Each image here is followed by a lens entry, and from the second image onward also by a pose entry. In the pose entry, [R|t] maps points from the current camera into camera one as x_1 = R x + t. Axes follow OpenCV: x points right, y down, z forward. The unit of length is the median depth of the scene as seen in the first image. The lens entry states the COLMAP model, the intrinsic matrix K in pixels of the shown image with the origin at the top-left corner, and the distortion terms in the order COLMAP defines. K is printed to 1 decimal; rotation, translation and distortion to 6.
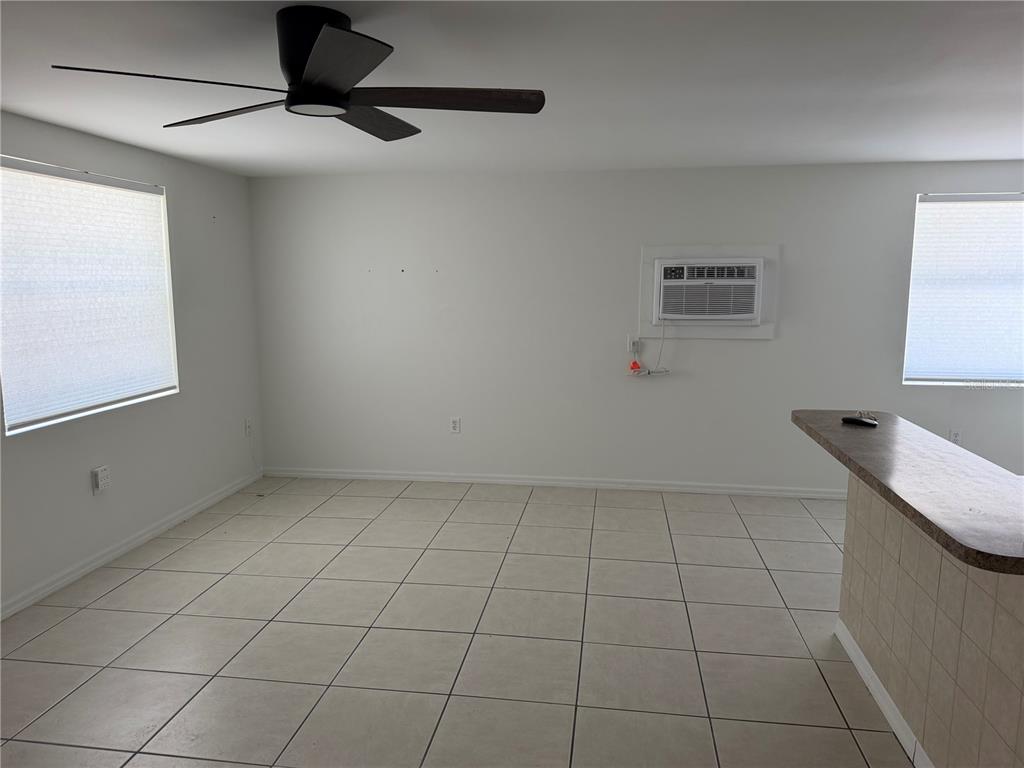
lens RADIAL K [[733.0, 0, 514.3], [0, 733.0, 386.4], [0, 0, 1]] dist [-0.010788, -0.010796]
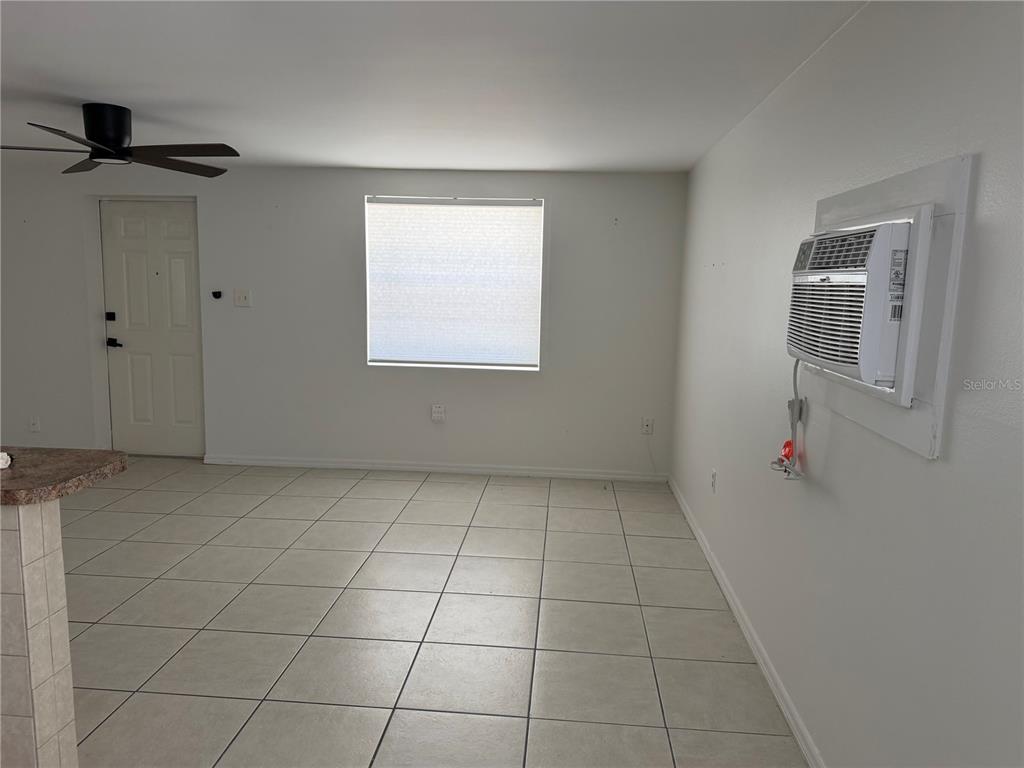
lens RADIAL K [[733.0, 0, 516.0], [0, 733.0, 393.8], [0, 0, 1]] dist [-0.010788, -0.010796]
pose [[0.070739, 0.178101, -0.981466, 0.852623], [-0.168178, 0.971975, 0.164258, -0.172513], [0.983215, 0.153442, 0.098709, 0.998165]]
